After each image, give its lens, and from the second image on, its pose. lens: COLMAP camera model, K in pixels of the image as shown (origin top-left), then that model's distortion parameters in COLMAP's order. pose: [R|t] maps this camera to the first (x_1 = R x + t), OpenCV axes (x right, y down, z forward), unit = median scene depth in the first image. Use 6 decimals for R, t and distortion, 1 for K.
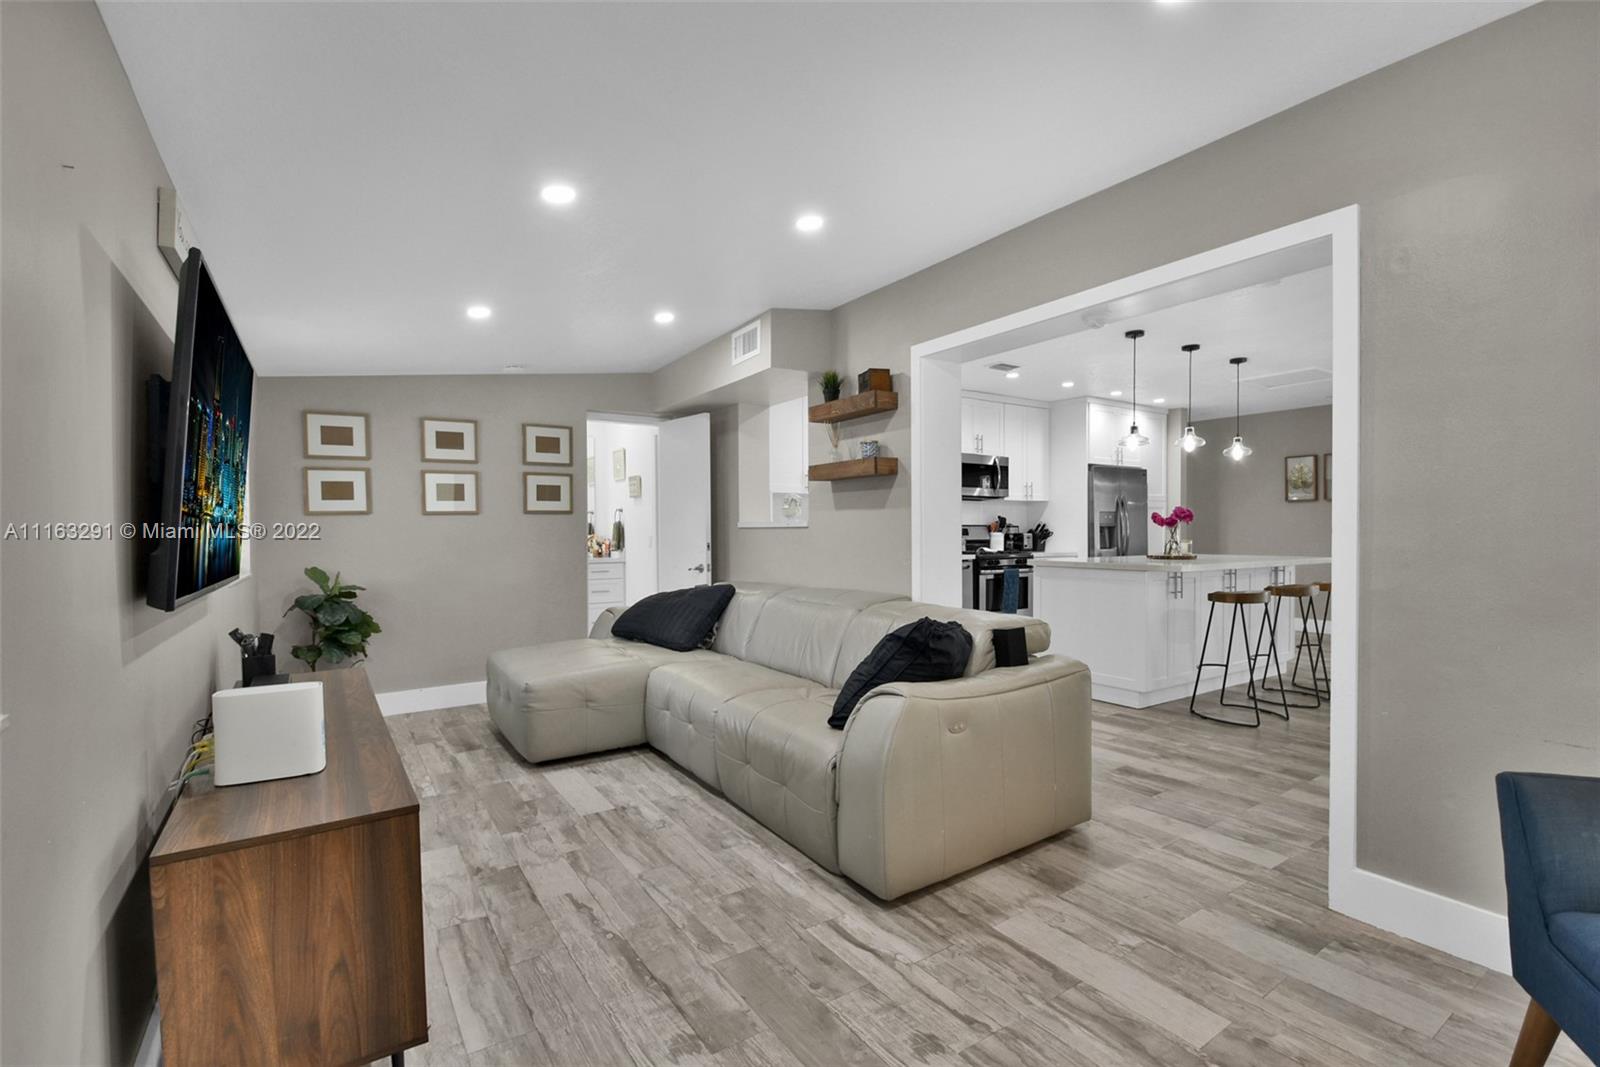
lens RADIAL K [[722.0, 0, 811.4], [0, 722.0, 549.9], [0, 0, 1]] dist [-0.000737, -0.000049]
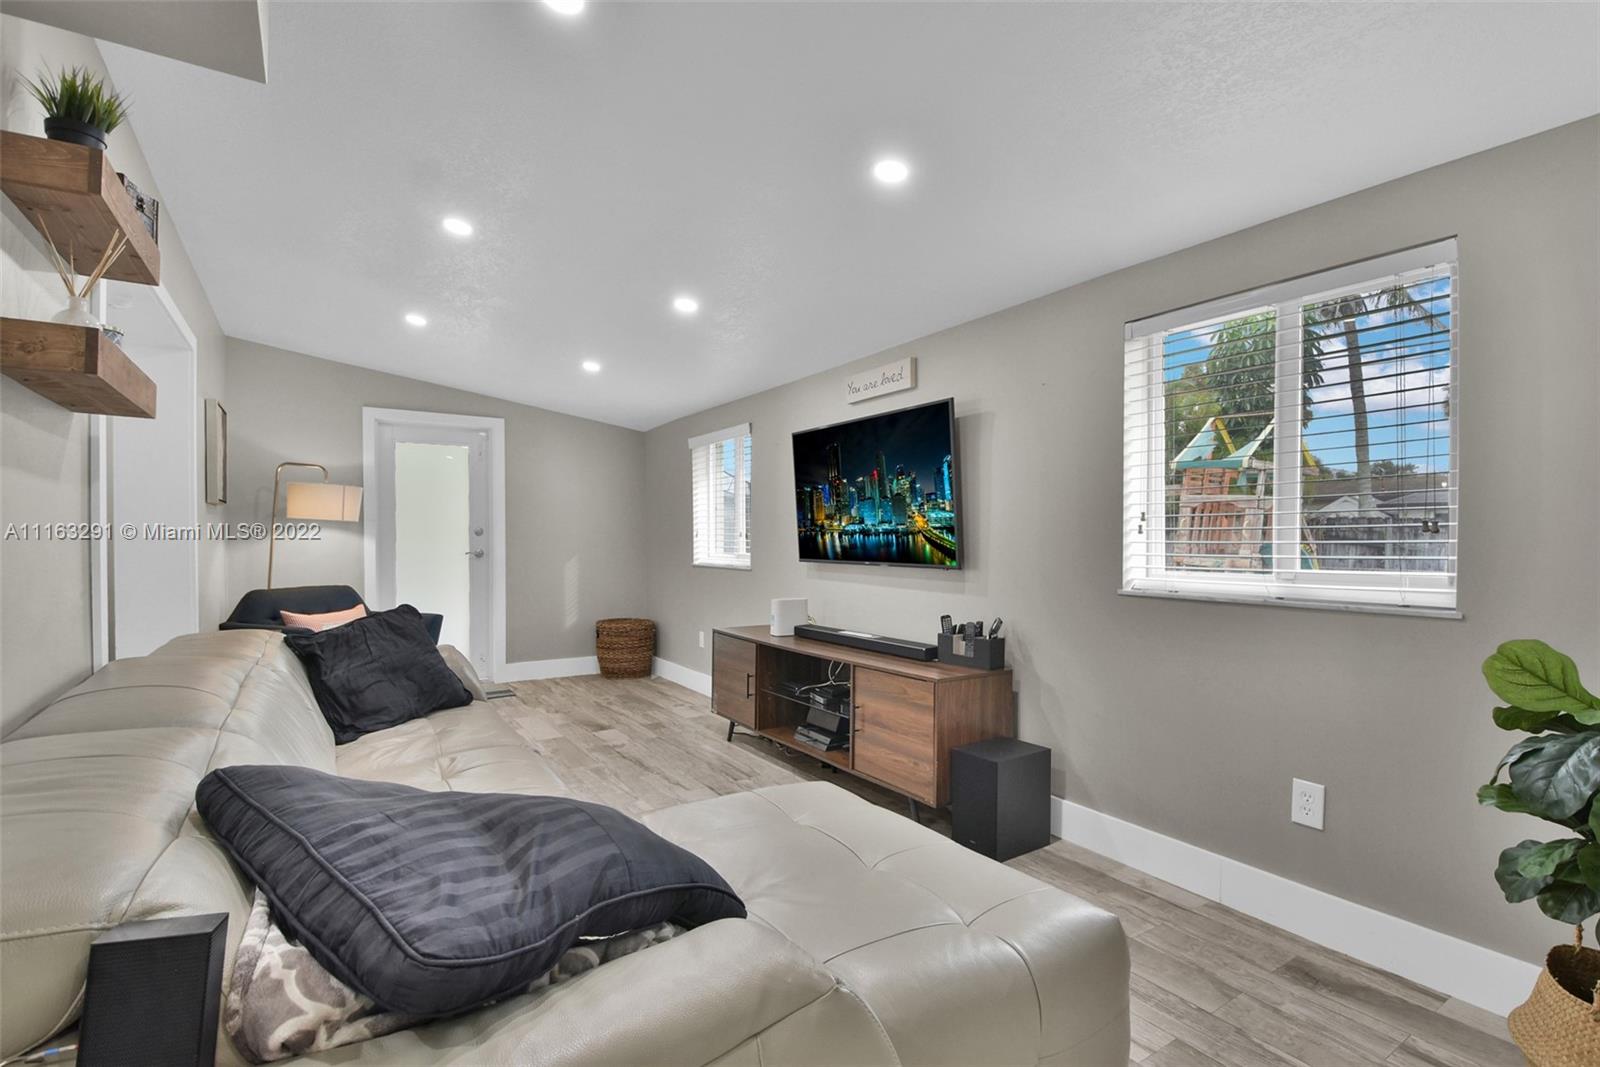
lens RADIAL K [[727.9, 0, 811.5], [0, 727.9, 559.3], [0, 0, 1]] dist [0.012977, -0.020427]
pose [[-0.999953, 0.008452, -0.004664, -0.202488], [0.008157, 0.998163, 0.060028, -0.021017], [0.005163, 0.059987, -0.998186, 0.844407]]
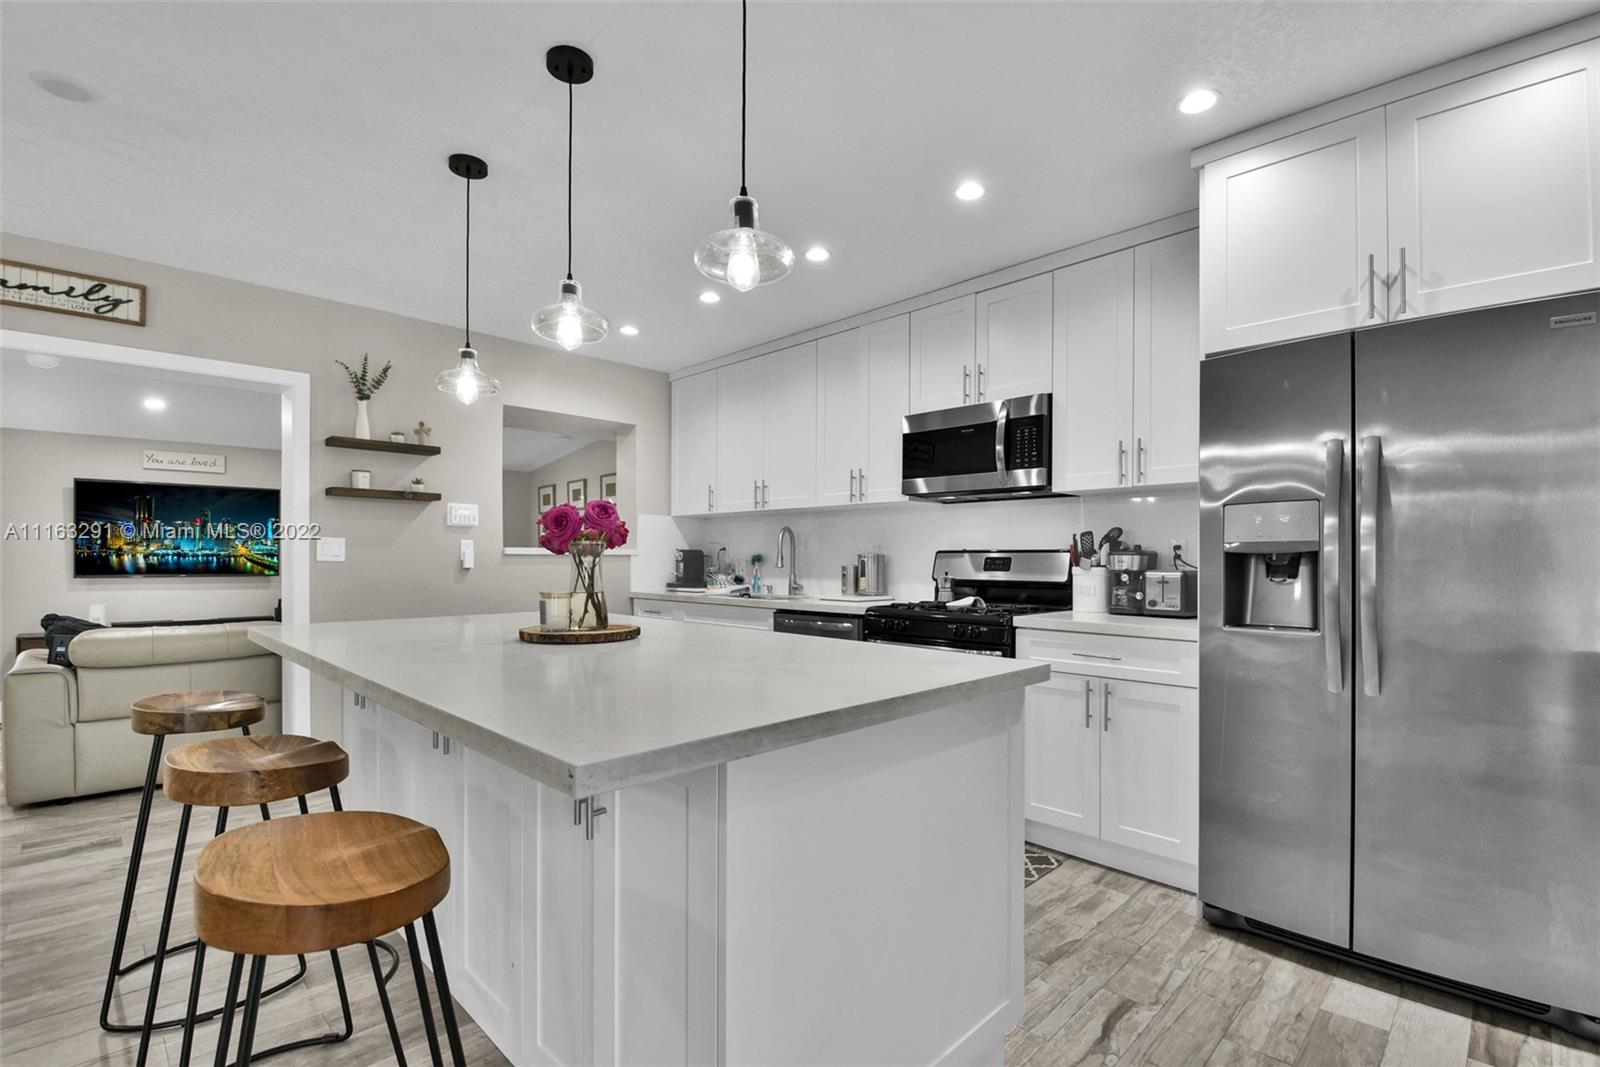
lens RADIAL K [[727.9, 0, 811.5], [0, 727.9, 559.3], [0, 0, 1]] dist [0.012977, -0.020427]
pose [[0.194871, 0.006381, -0.980808, 0.748394], [-0.030375, 0.999538, 0.000468, -0.027333], [0.980358, 0.029701, 0.194975, 0.862539]]
